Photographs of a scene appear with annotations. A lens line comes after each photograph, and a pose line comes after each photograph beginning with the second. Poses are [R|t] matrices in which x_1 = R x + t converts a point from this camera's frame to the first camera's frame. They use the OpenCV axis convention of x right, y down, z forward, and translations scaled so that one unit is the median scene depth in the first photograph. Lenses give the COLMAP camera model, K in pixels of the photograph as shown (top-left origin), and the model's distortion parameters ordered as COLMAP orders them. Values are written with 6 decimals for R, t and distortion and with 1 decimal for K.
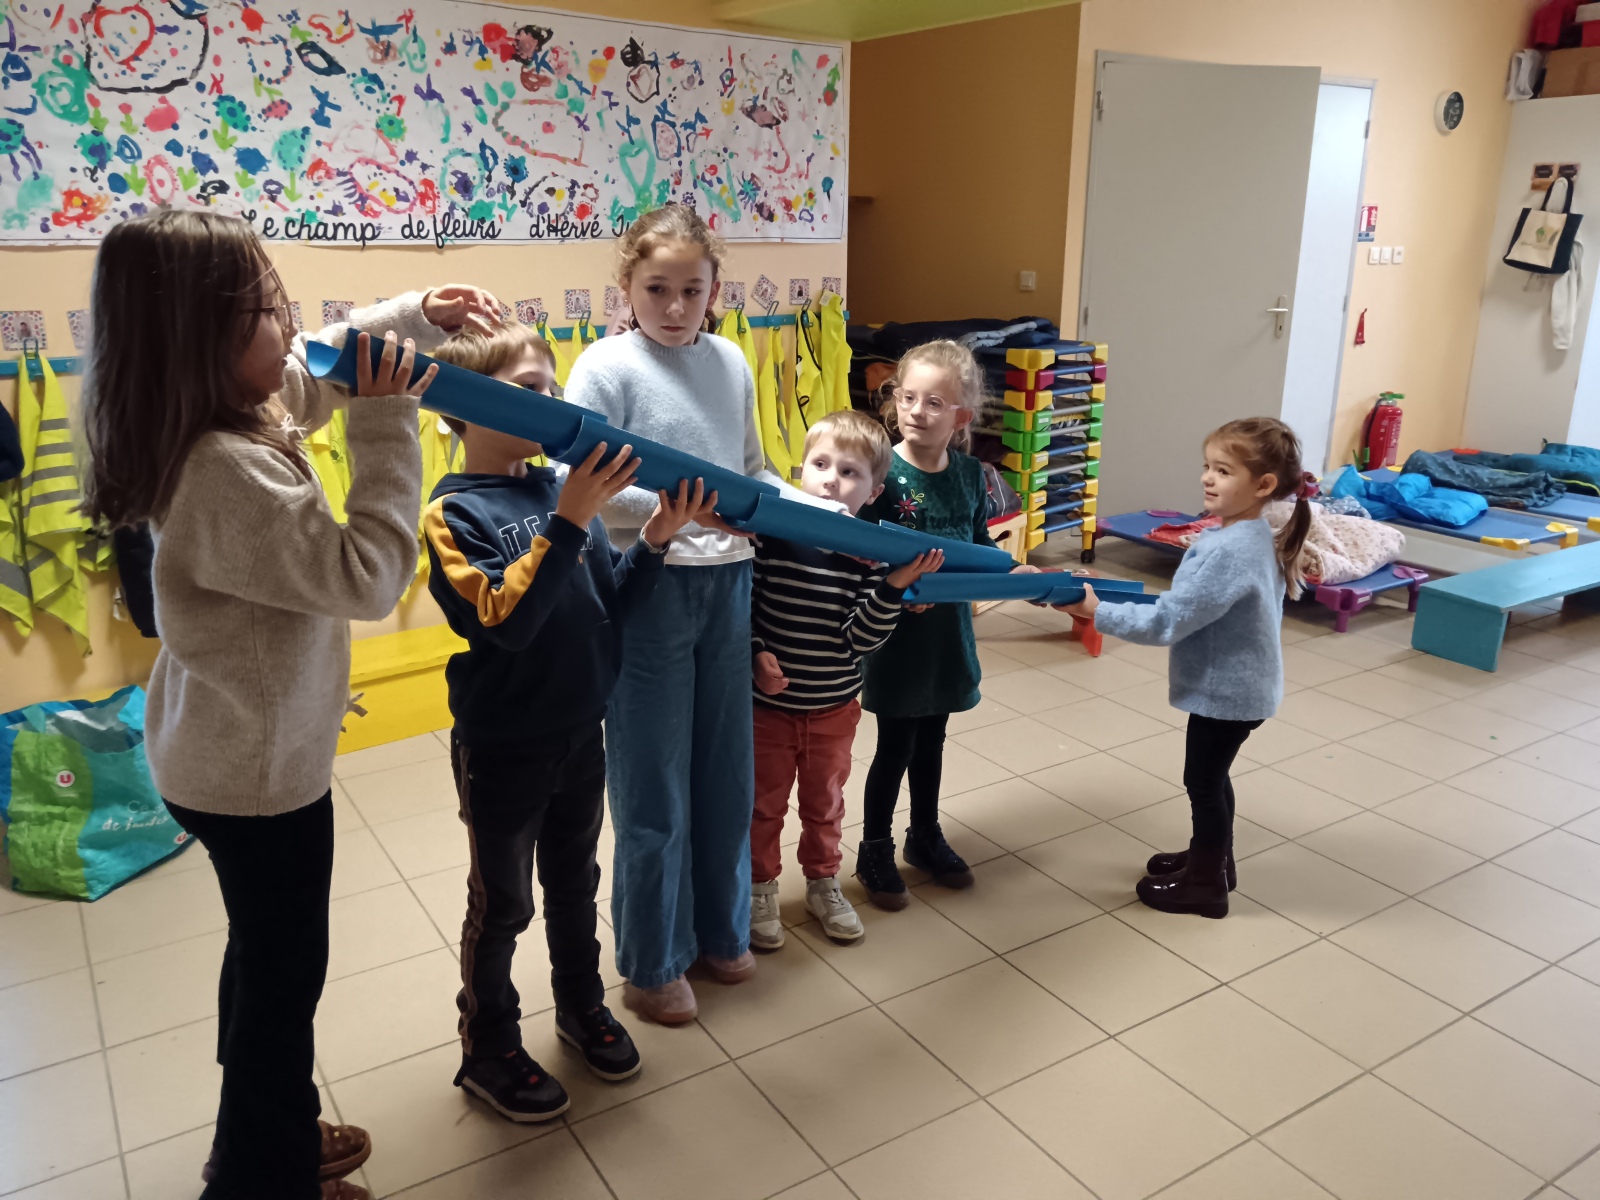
lens RADIAL K [[1249.0, 0, 801.3], [0, 1249.0, 590.6], [0, 0, 1]] dist [-0.005113, 0.003625]
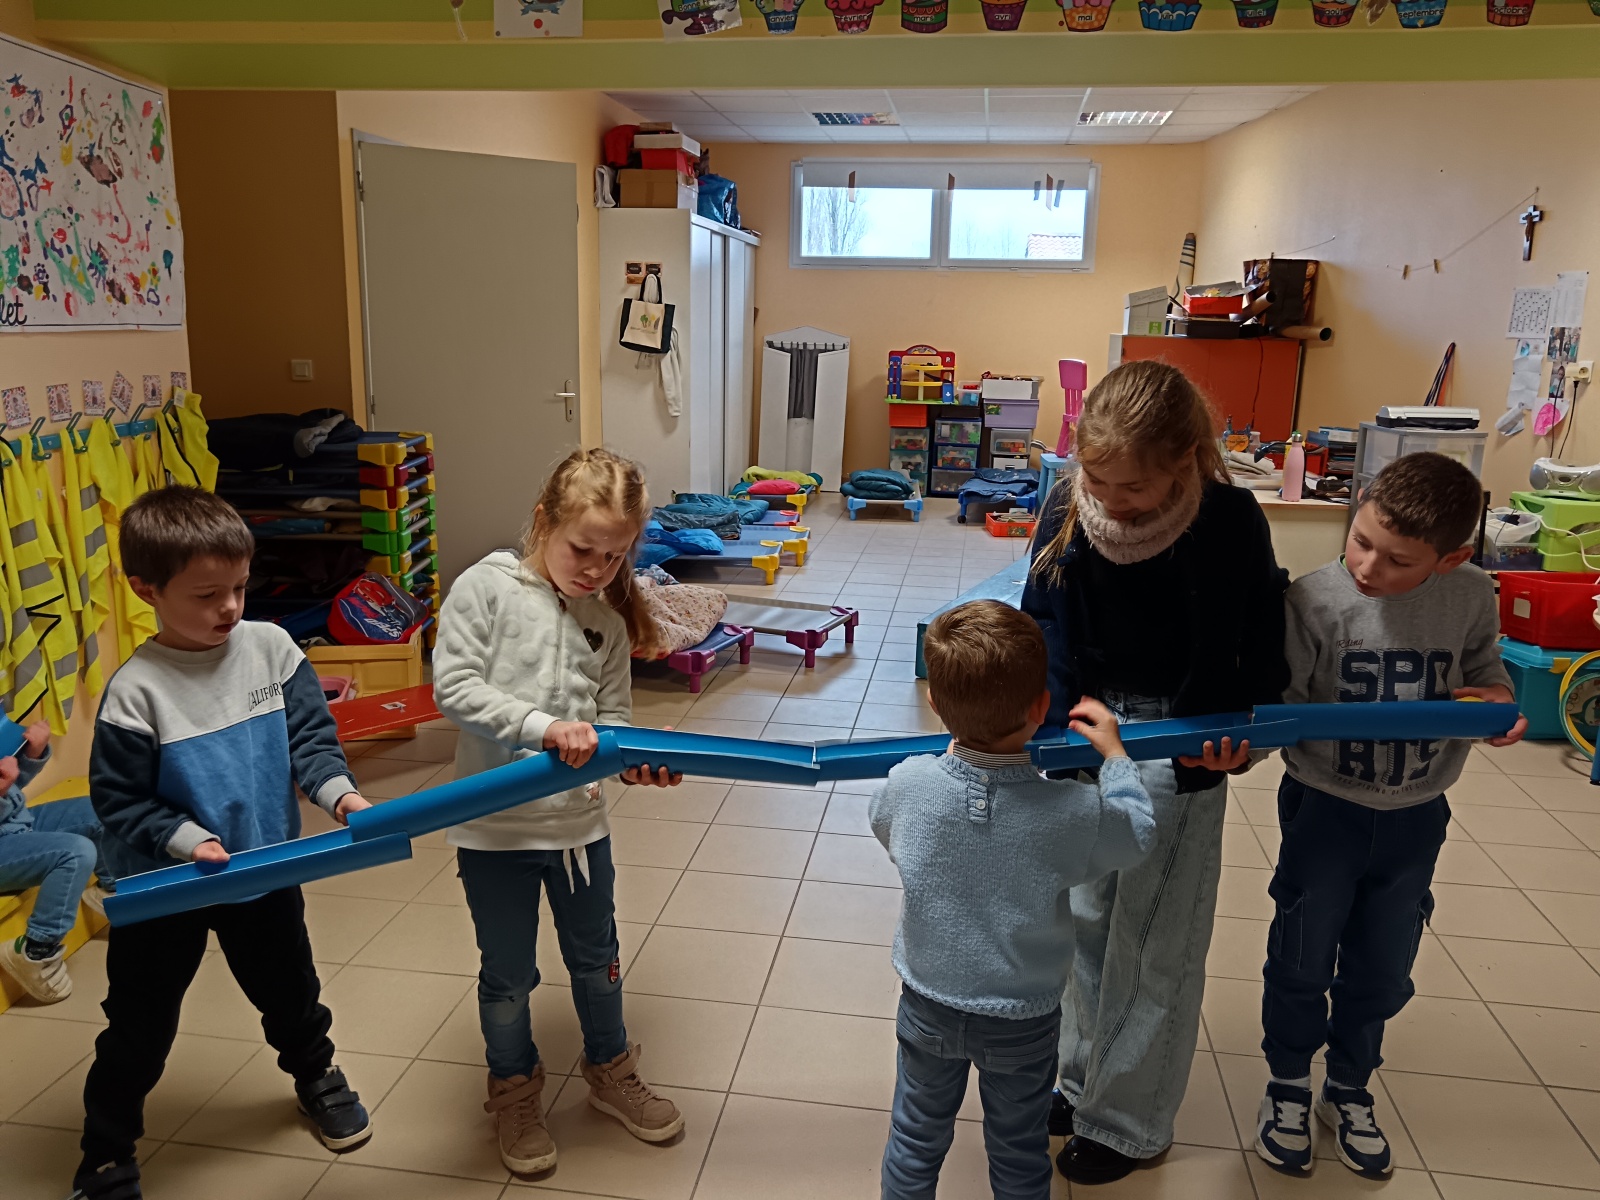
lens RADIAL K [[1249.0, 0, 803.1], [0, 1249.0, 595.4], [0, 0, 1]] dist [-0.005113, 0.003625]
pose [[0.662171, -0.155124, 0.733121, -0.338844], [0.197006, 0.979961, 0.029413, -0.054556], [-0.722993, 0.124953, 0.679462, 0.180962]]
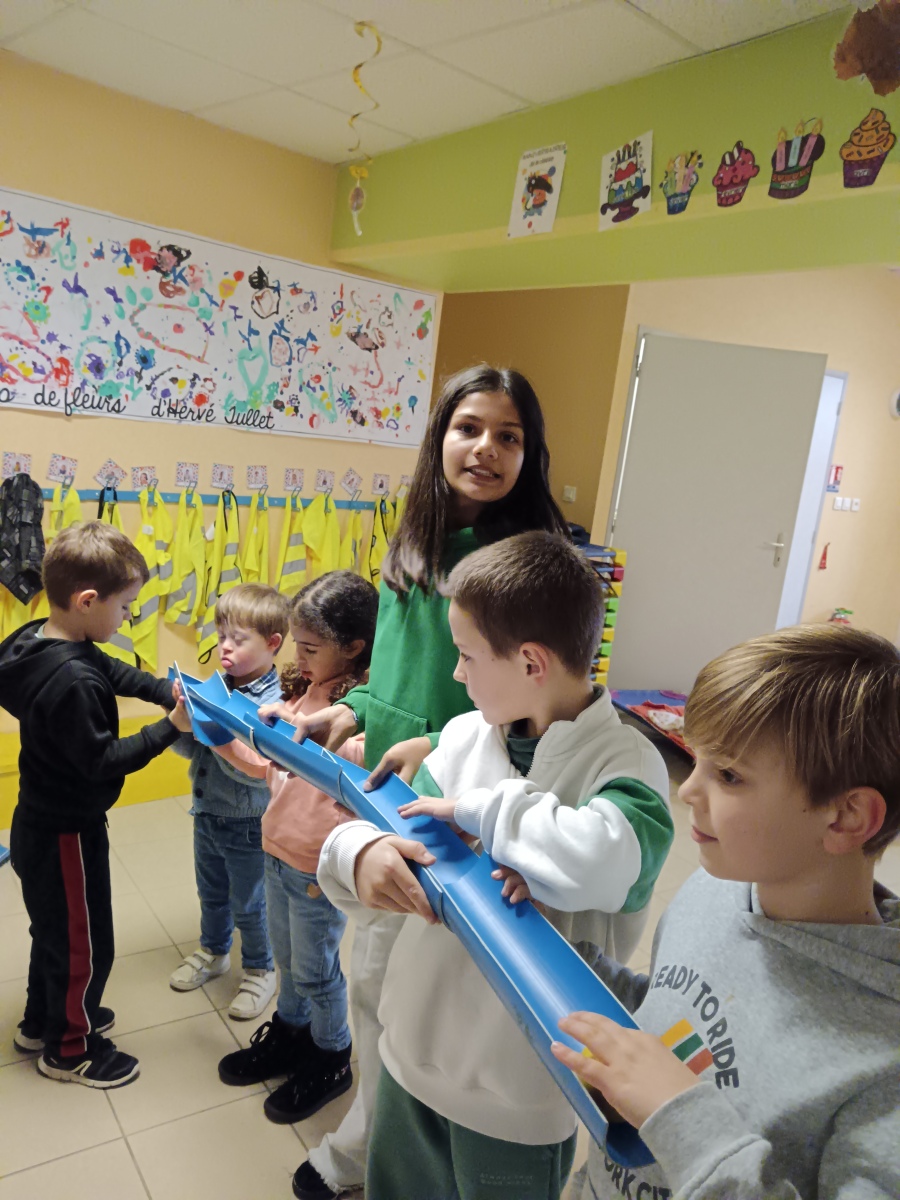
lens RADIAL K [[936.7, 0, 444.5], [0, 936.7, 594.5], [0, 0, 1]] dist [-0.005113, 0.003625]
pose [[0.992779, 0.111216, 0.044957, 0.032208], [-0.105951, 0.988689, -0.106149, -0.043658], [-0.056254, 0.100620, 0.993333, 0.103488]]
